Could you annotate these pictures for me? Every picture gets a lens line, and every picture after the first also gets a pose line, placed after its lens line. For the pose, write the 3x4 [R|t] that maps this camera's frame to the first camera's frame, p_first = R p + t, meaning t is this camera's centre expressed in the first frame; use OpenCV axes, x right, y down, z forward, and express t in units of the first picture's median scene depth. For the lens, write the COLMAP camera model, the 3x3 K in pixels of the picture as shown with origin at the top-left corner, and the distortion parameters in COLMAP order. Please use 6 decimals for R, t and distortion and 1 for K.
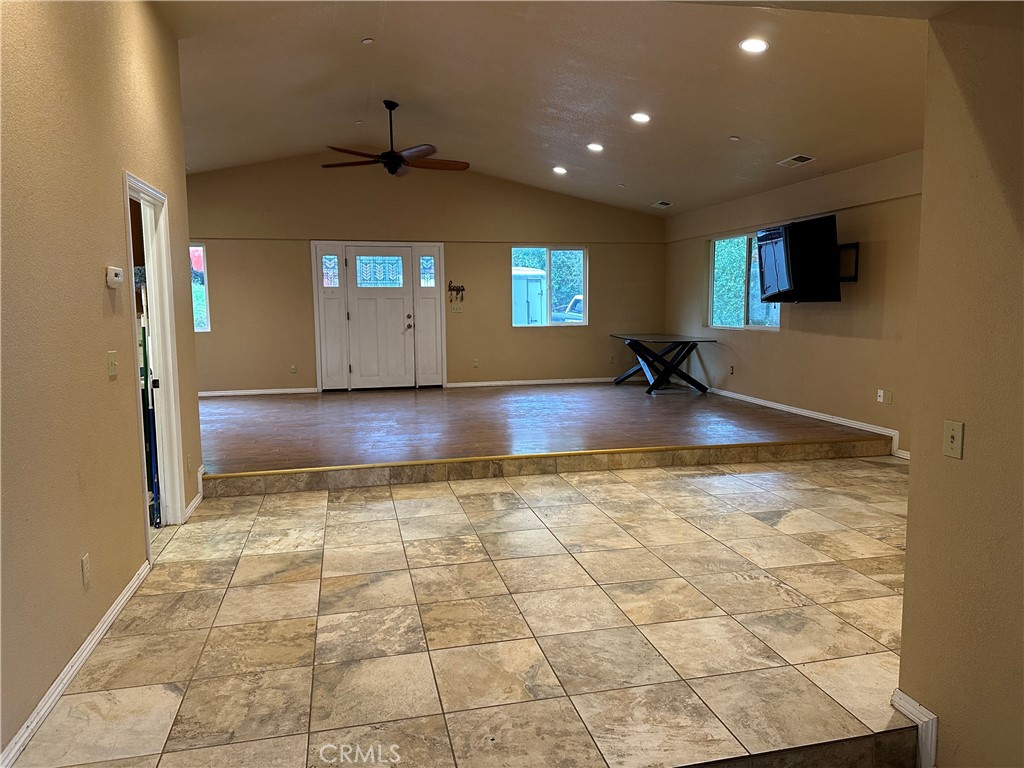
lens RADIAL K [[708.9, 0, 502.4], [0, 708.9, 362.1], [0, 0, 1]] dist [0.188821, -0.341839]
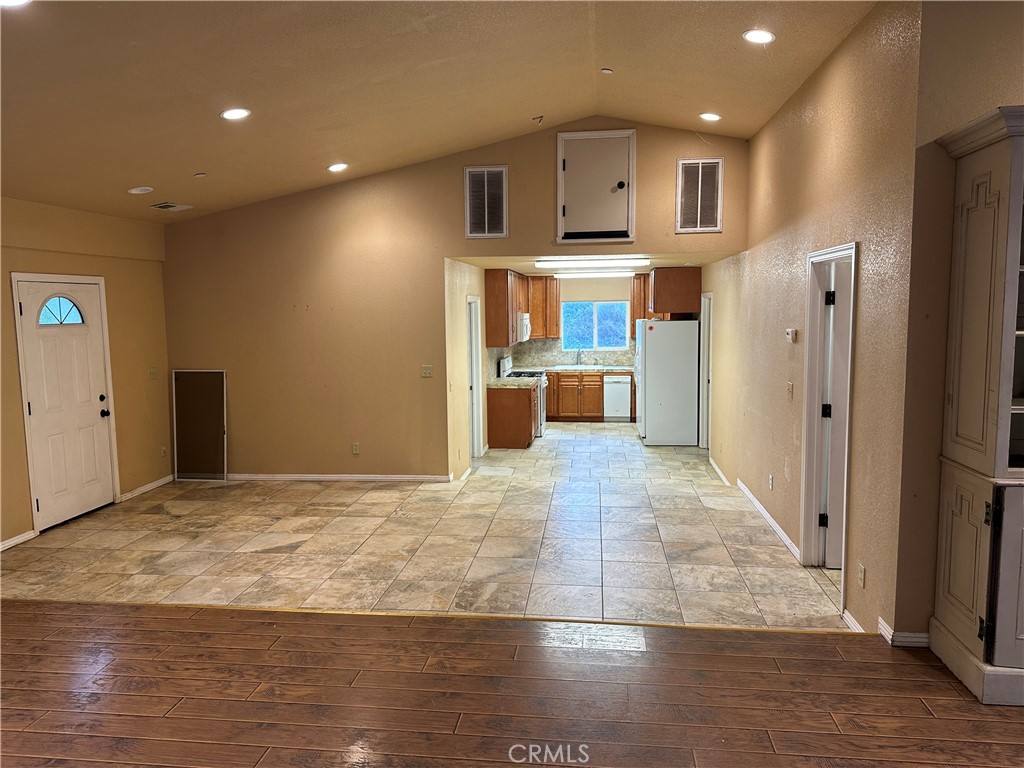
lens RADIAL K [[706.9, 0, 511.3], [0, 706.9, 371.9], [0, 0, 1]] dist [0.100286, -0.126369]
pose [[-0.943533, -0.005201, 0.331238, -0.310774], [0.052860, 0.984702, 0.166034, -0.207514], [-0.327035, 0.174168, -0.928824, 1.682648]]
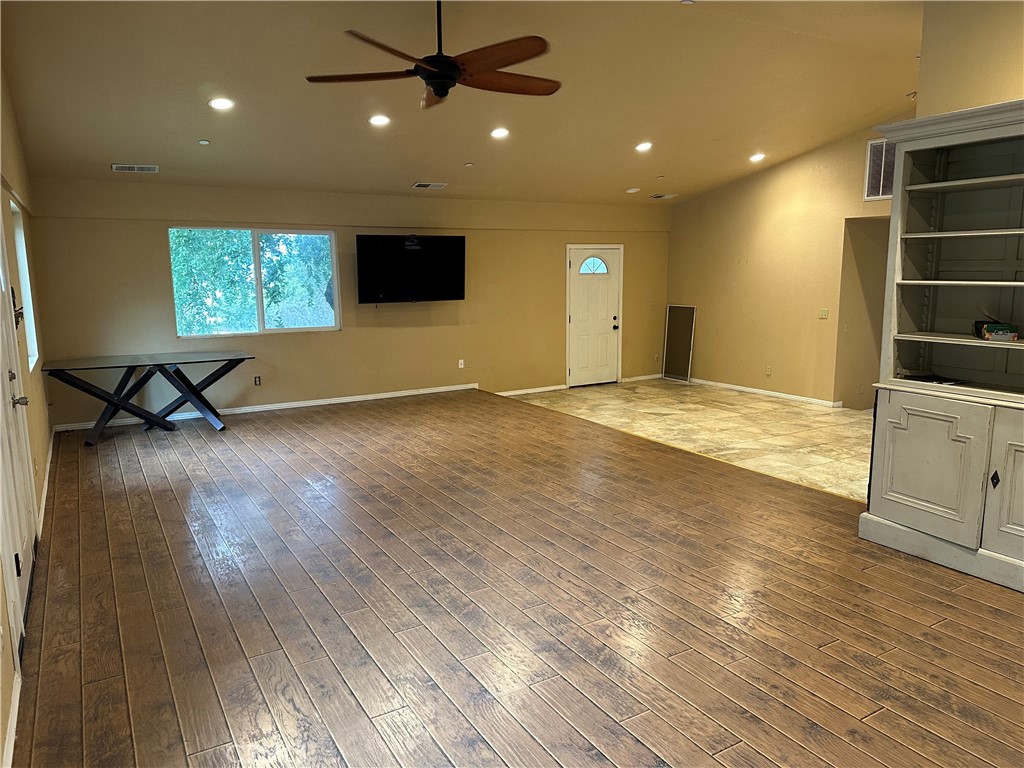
lens RADIAL K [[706.9, 0, 511.3], [0, 706.9, 371.9], [0, 0, 1]] dist [0.100286, -0.126369]
pose [[-0.316229, -0.120911, 0.940946, -1.070172], [0.094072, 0.982960, 0.157925, -0.191925], [-0.944007, 0.138457, -0.299466, 1.680241]]
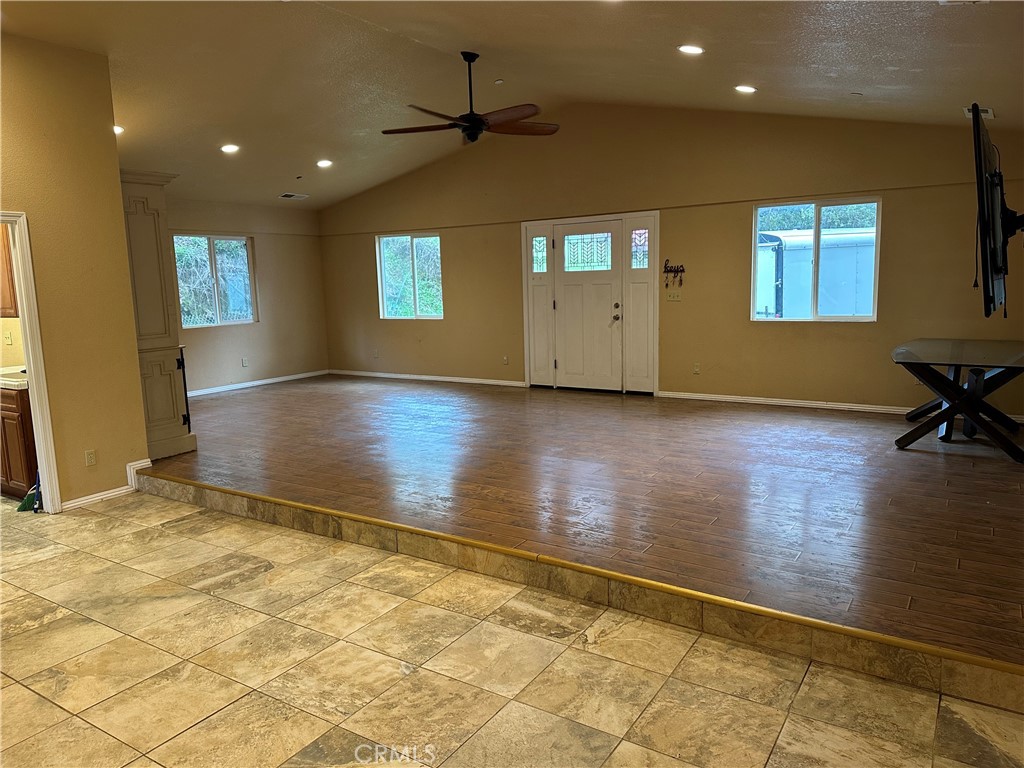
lens RADIAL K [[706.9, 0, 511.3], [0, 706.9, 371.9], [0, 0, 1]] dist [0.100286, -0.126369]
pose [[0.699685, 0.083266, -0.709583, 0.711024], [-0.038743, 0.996146, 0.078689, -0.091904], [0.713400, -0.027566, 0.700214, 0.655410]]
